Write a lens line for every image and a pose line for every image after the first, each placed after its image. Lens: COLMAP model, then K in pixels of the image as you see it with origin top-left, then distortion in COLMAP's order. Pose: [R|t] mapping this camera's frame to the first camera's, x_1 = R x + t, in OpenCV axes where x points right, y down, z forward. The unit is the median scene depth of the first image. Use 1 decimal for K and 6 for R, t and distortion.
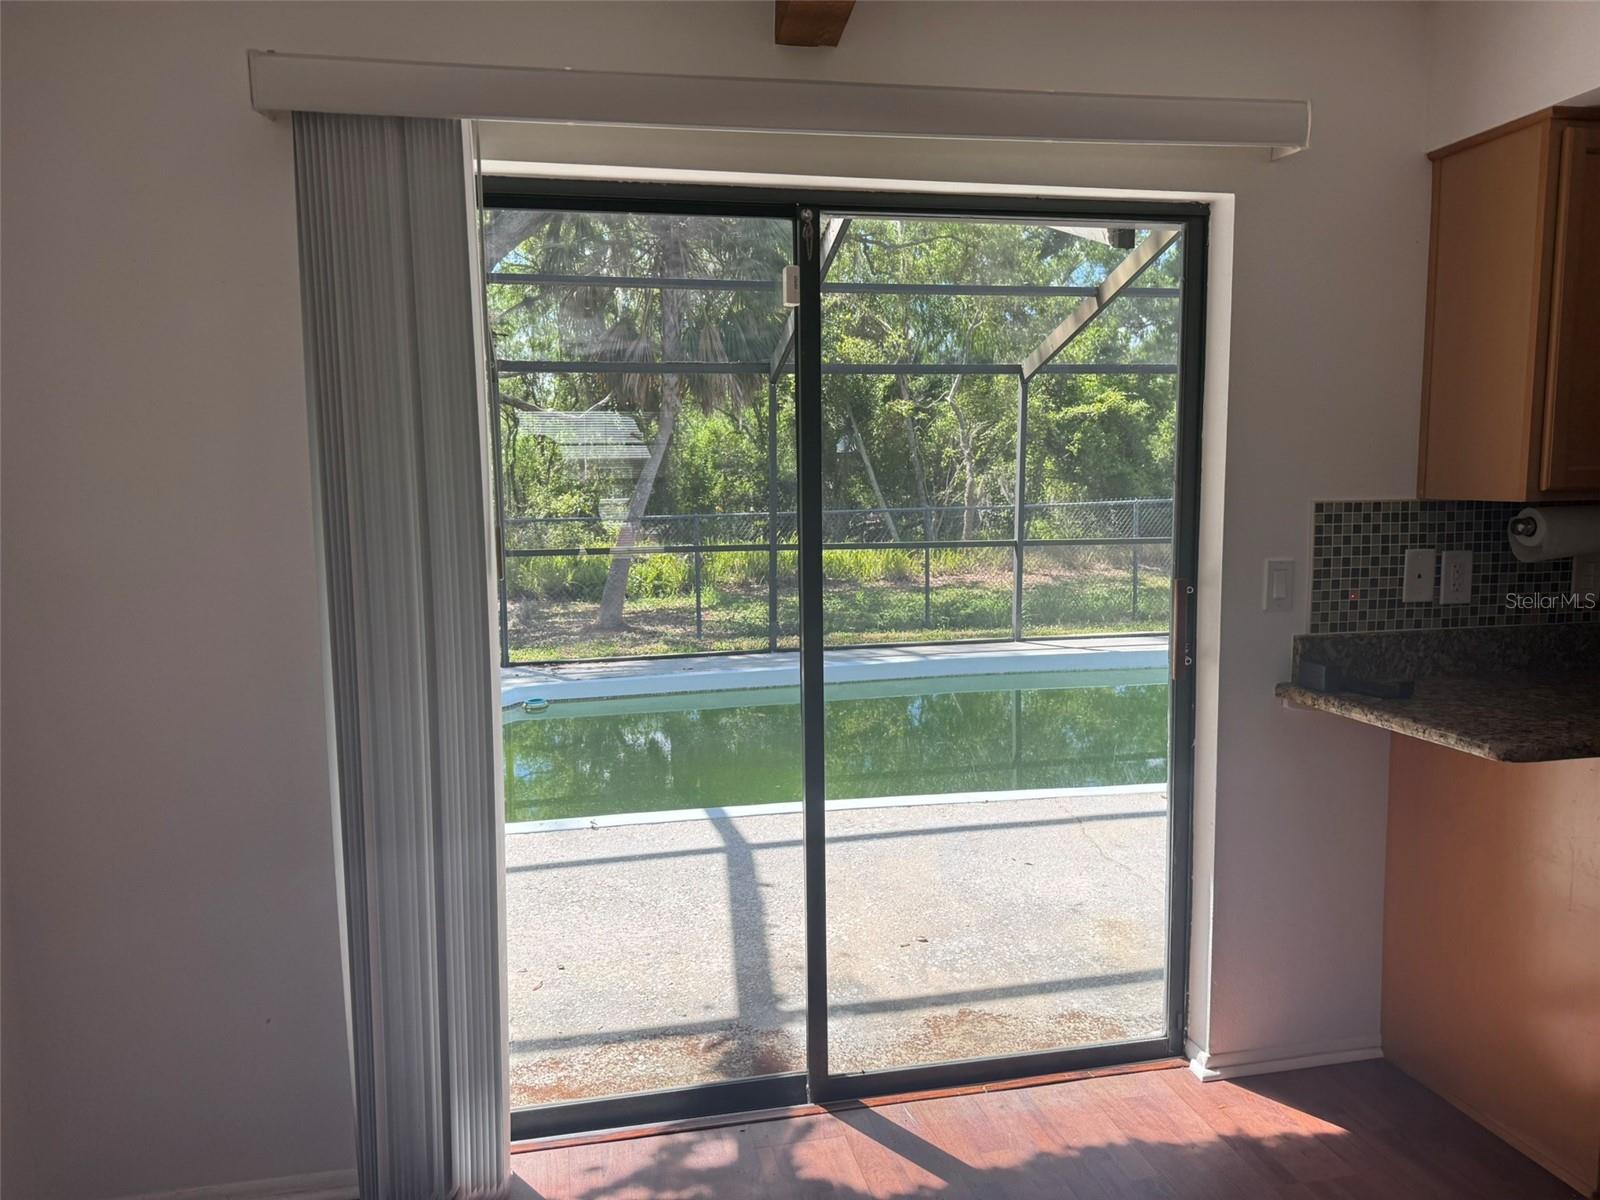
lens RADIAL K [[1150.3, 0, 799.5], [0, 1150.3, 601.3], [0, 0, 1]] dist [0.034776, -0.055305]
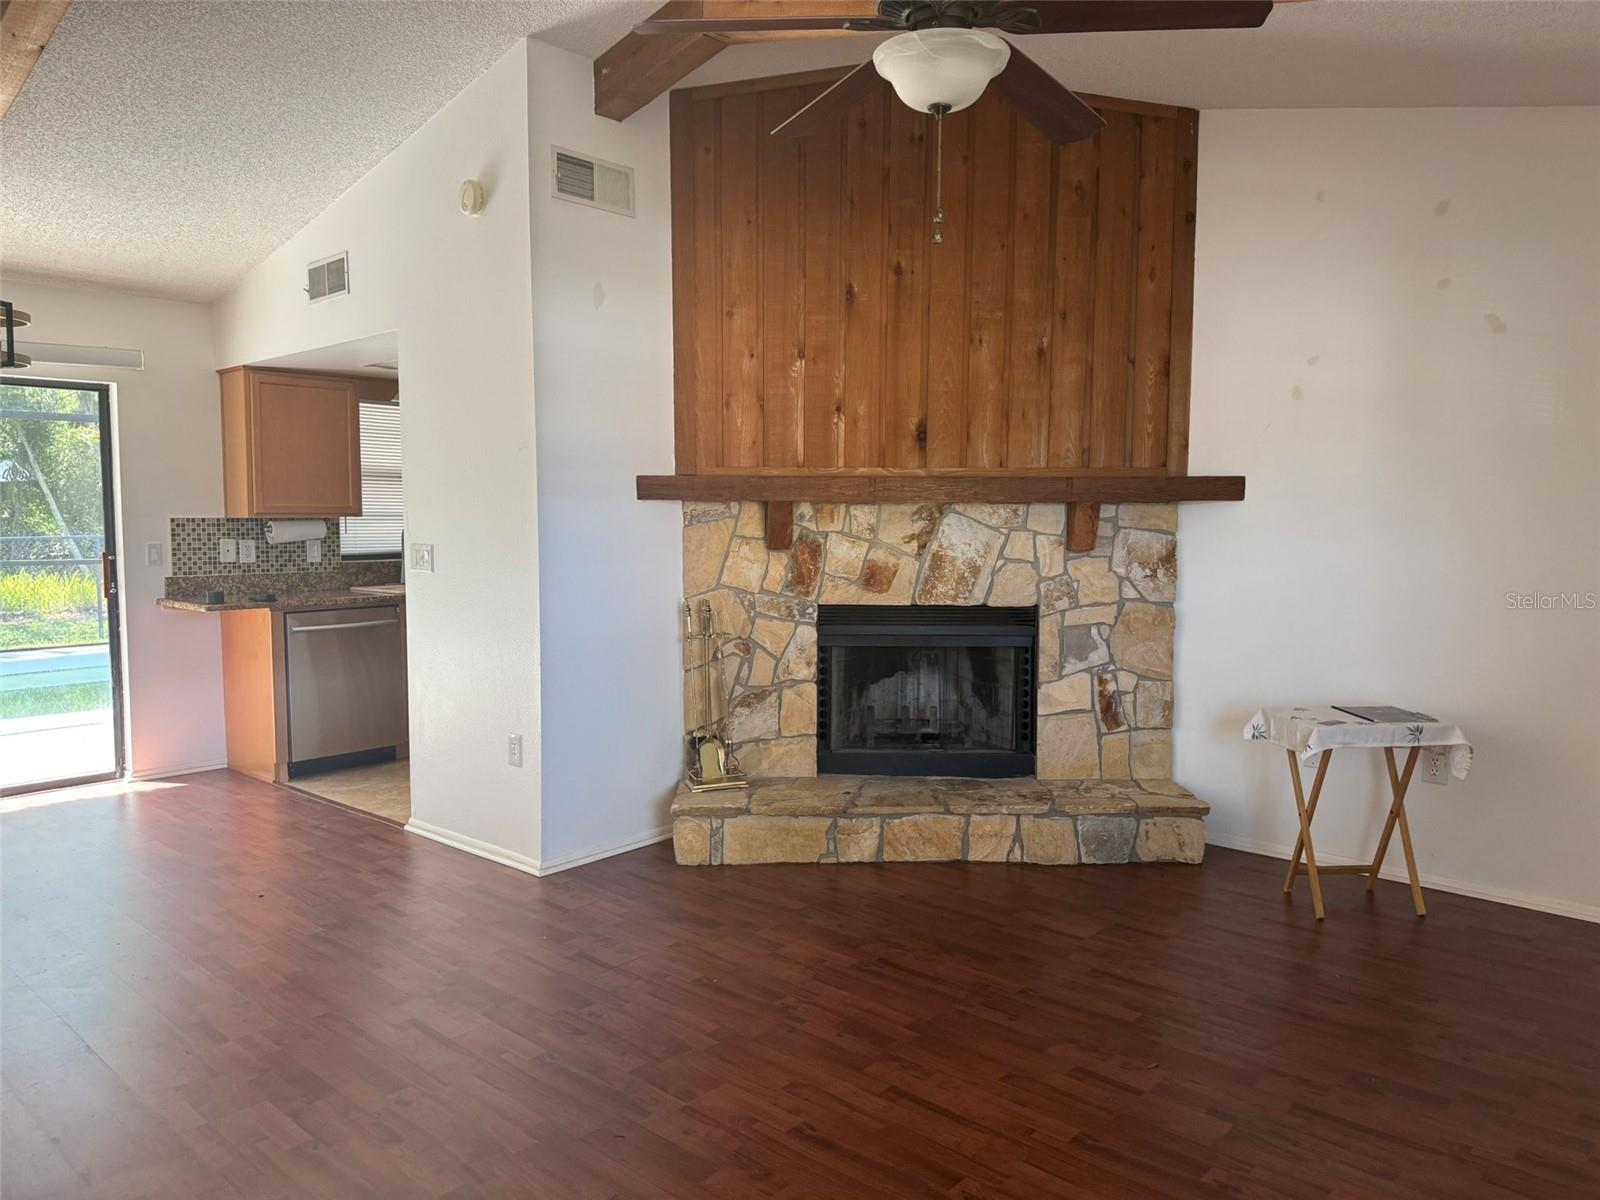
lens RADIAL K [[1114.6, 0, 800.9], [0, 1114.6, 598.6], [0, 0, 1]] dist [0.090247, -0.145571]
pose [[0.806503, -0.031292, 0.590402, 0.126702], [0.049180, 0.998688, -0.014249, 0.162460], [-0.589181, 0.040527, 0.806984, -1.491262]]
